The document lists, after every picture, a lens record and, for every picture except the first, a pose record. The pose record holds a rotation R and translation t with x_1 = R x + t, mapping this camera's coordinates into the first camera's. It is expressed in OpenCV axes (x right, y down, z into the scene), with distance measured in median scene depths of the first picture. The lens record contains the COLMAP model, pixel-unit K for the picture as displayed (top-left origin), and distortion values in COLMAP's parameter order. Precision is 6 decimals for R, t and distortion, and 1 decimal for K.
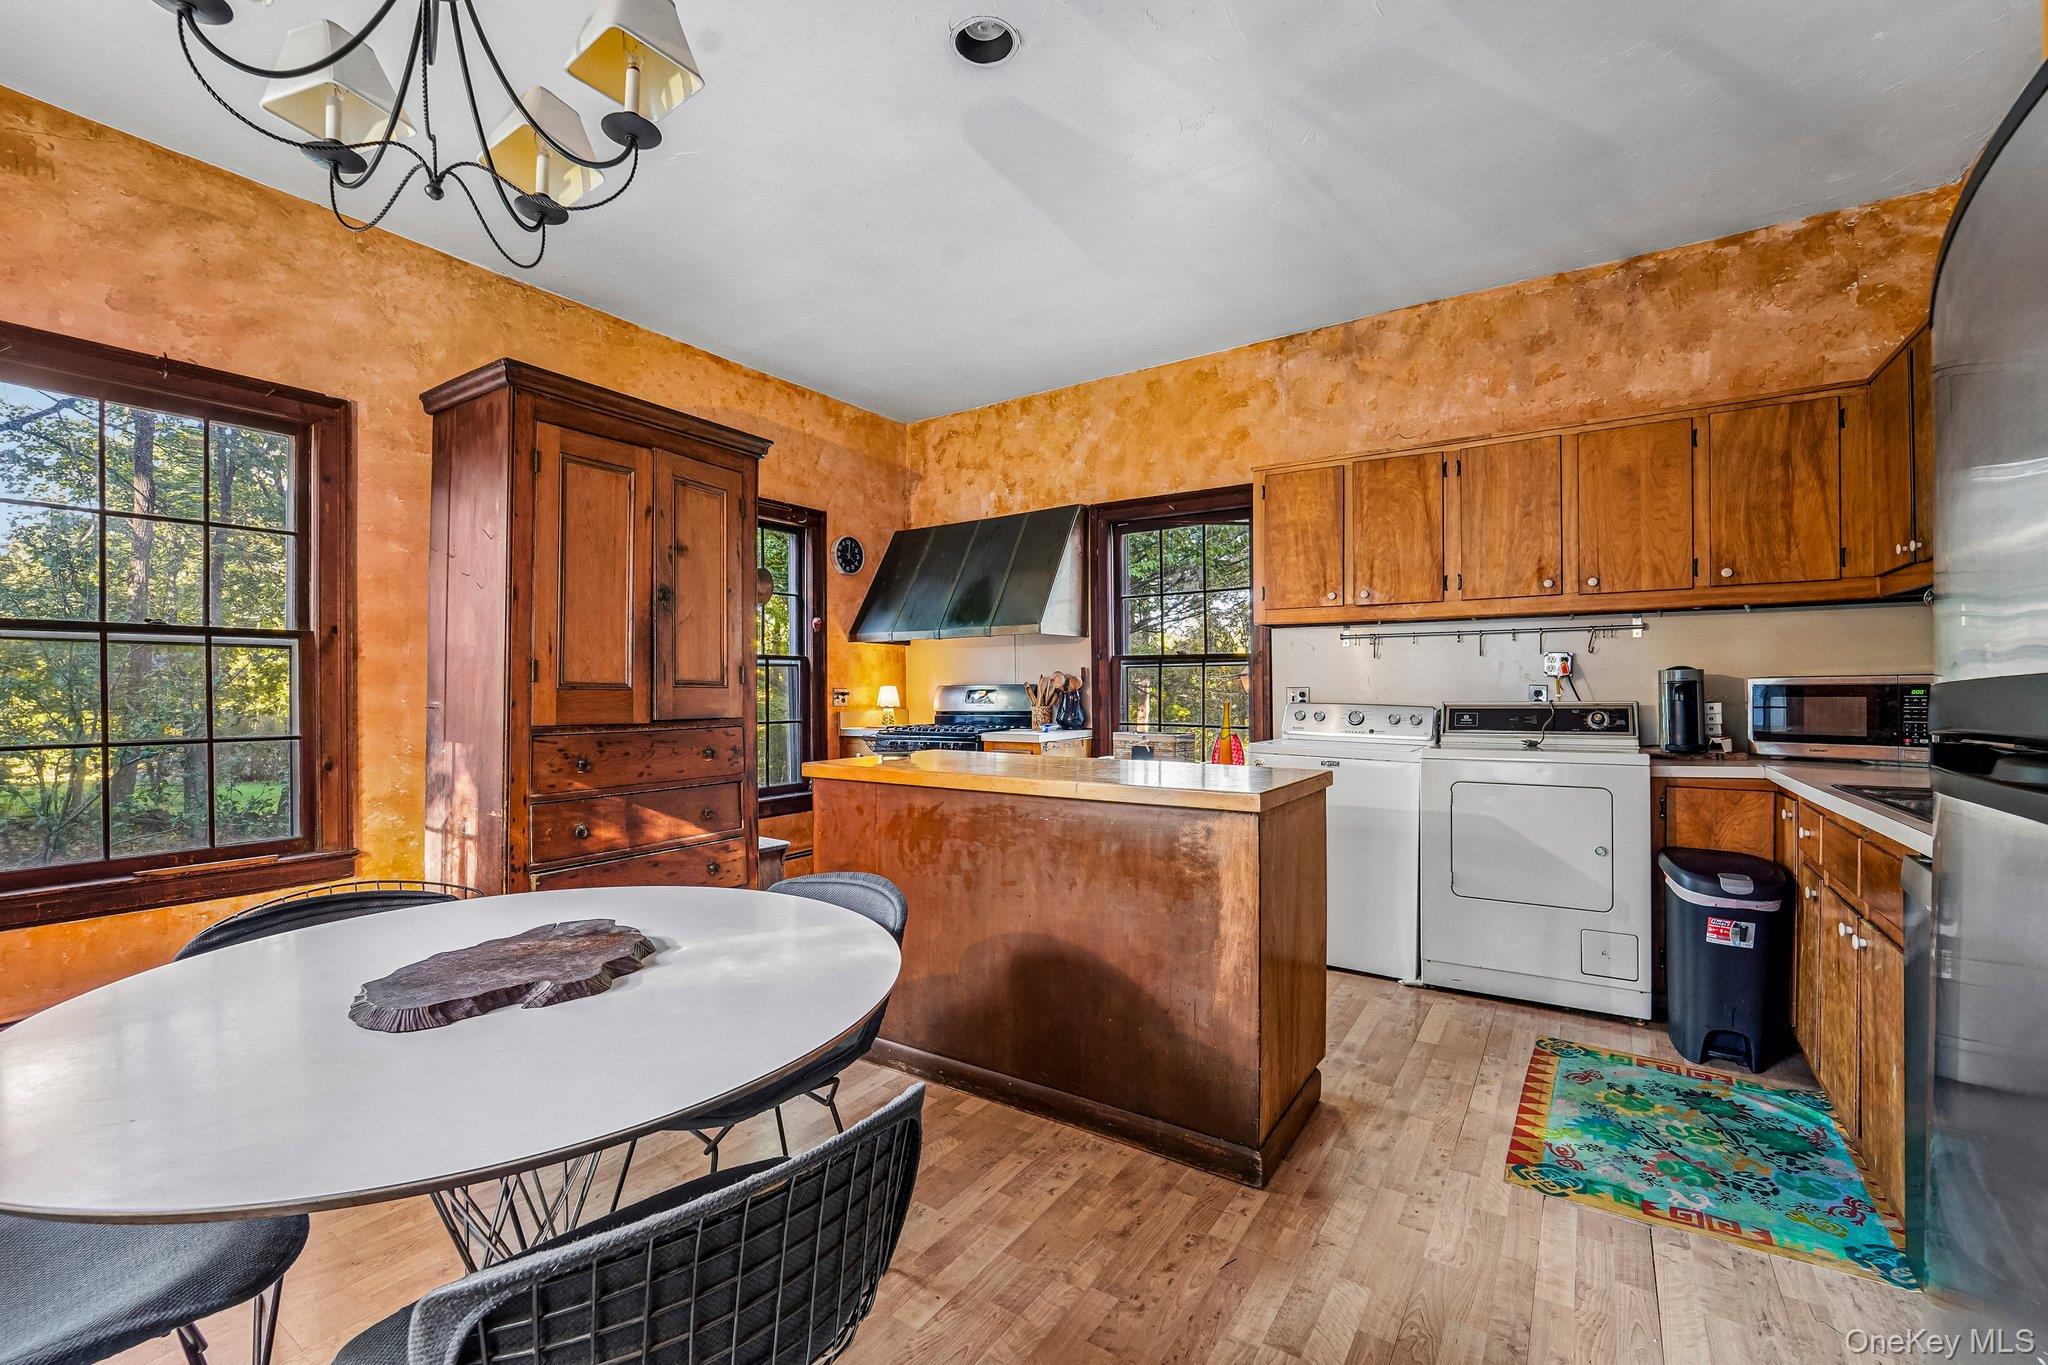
lens RADIAL K [[869.7, 0, 999.0], [0, 869.7, 656.0], [0, 0, 1]] dist [-0.002563, 0.000162]
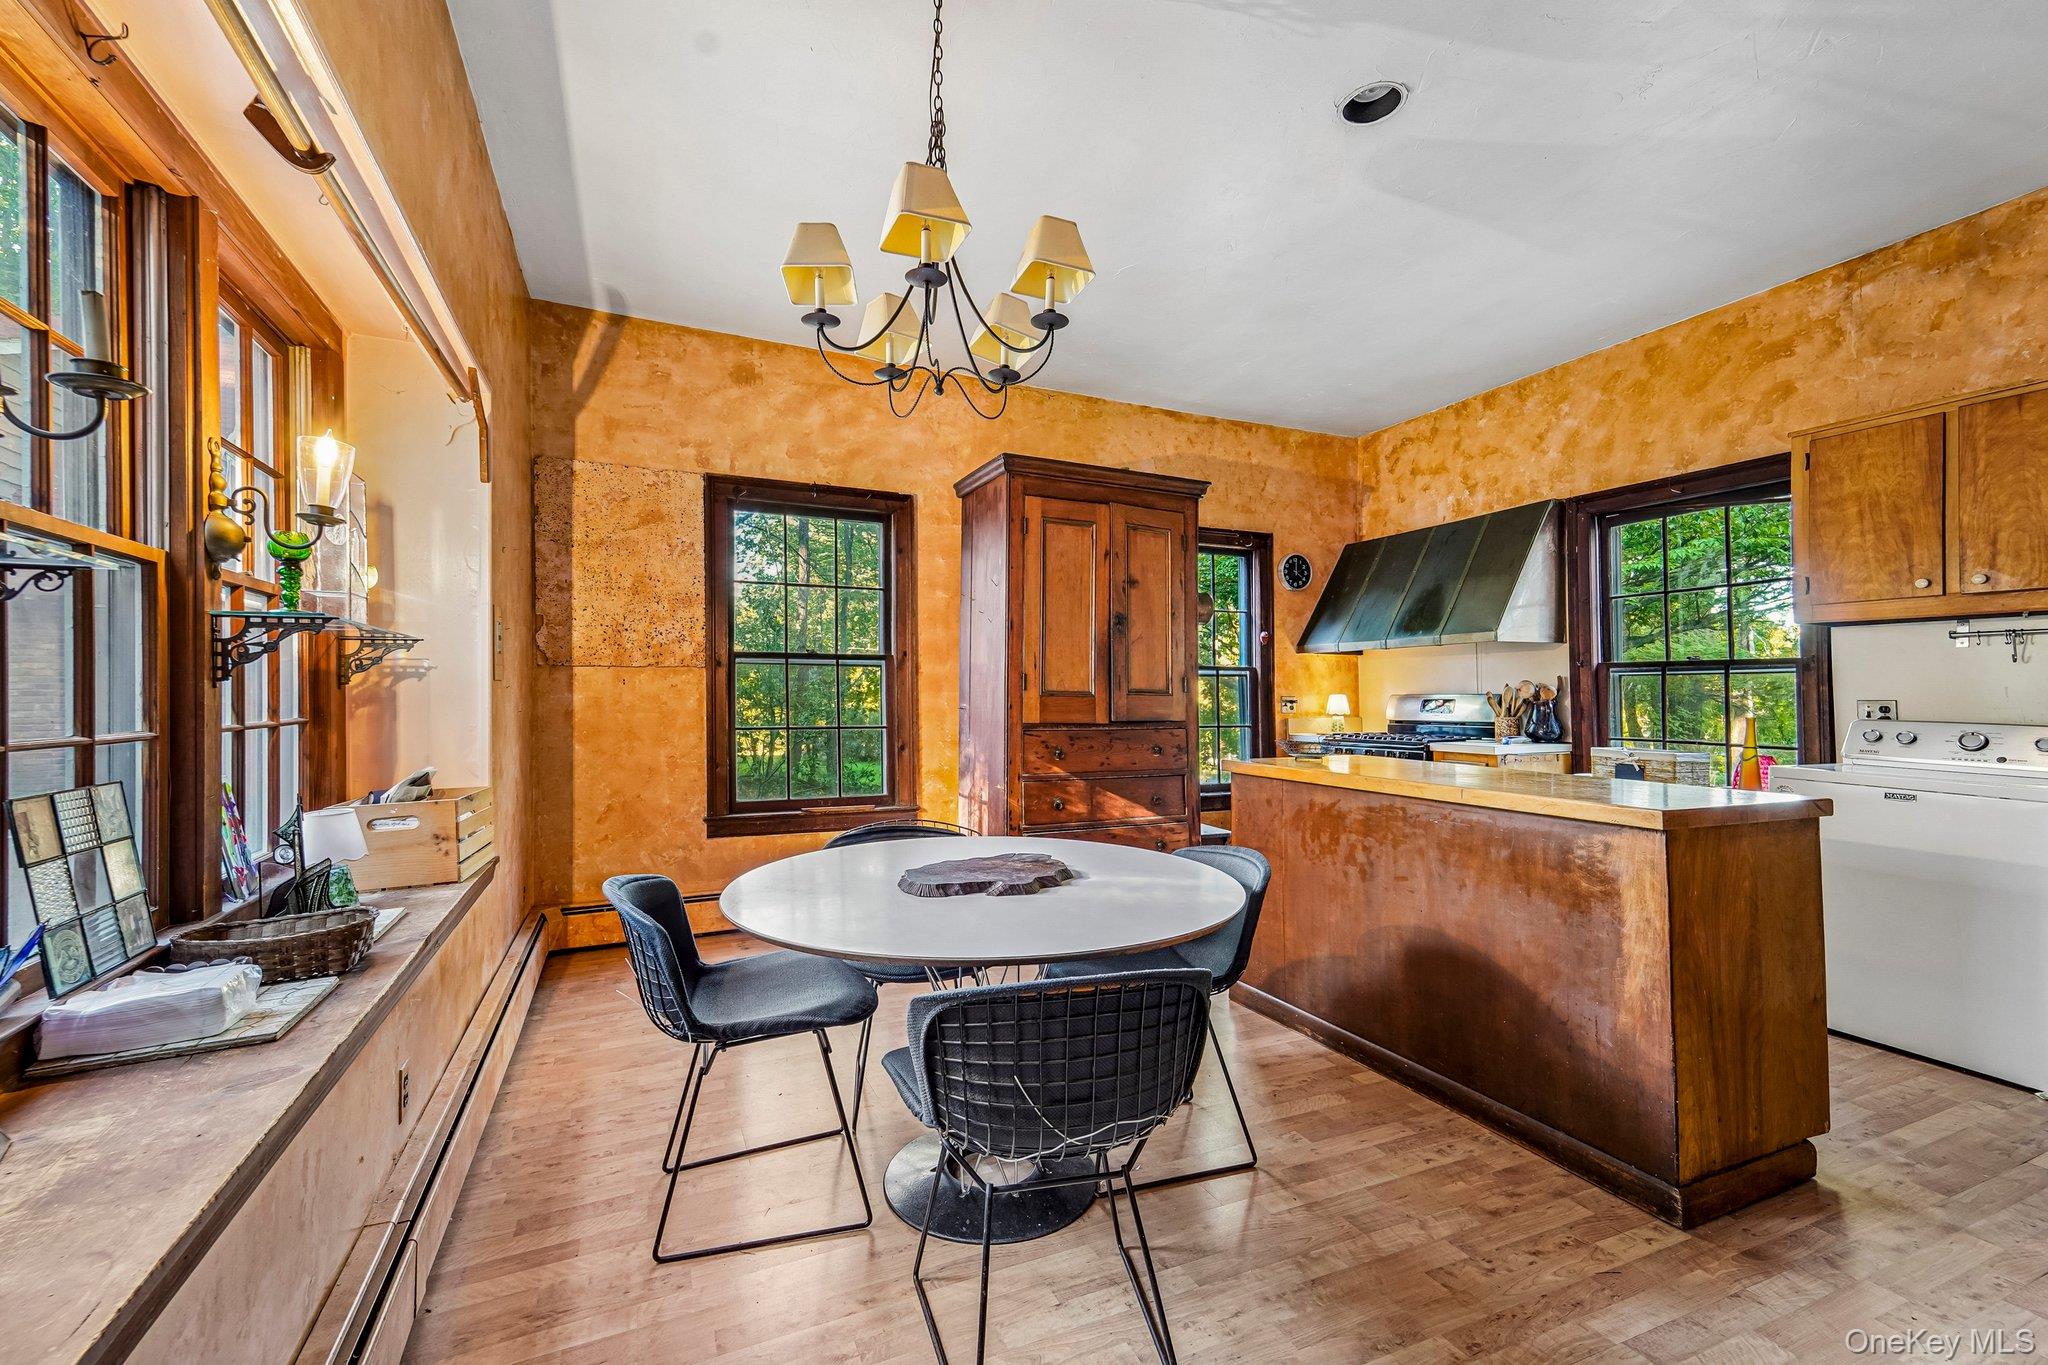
lens RADIAL K [[876.2, 0, 1019.8], [0, 876.2, 679.7], [0, 0, 1]] dist [0.019118, -0.005771]
pose [[0.851989, -0.003107, -0.523551, 0.142800], [0.013111, 0.999795, 0.015404, -0.006872], [0.523396, -0.019988, 0.851855, -0.137223]]
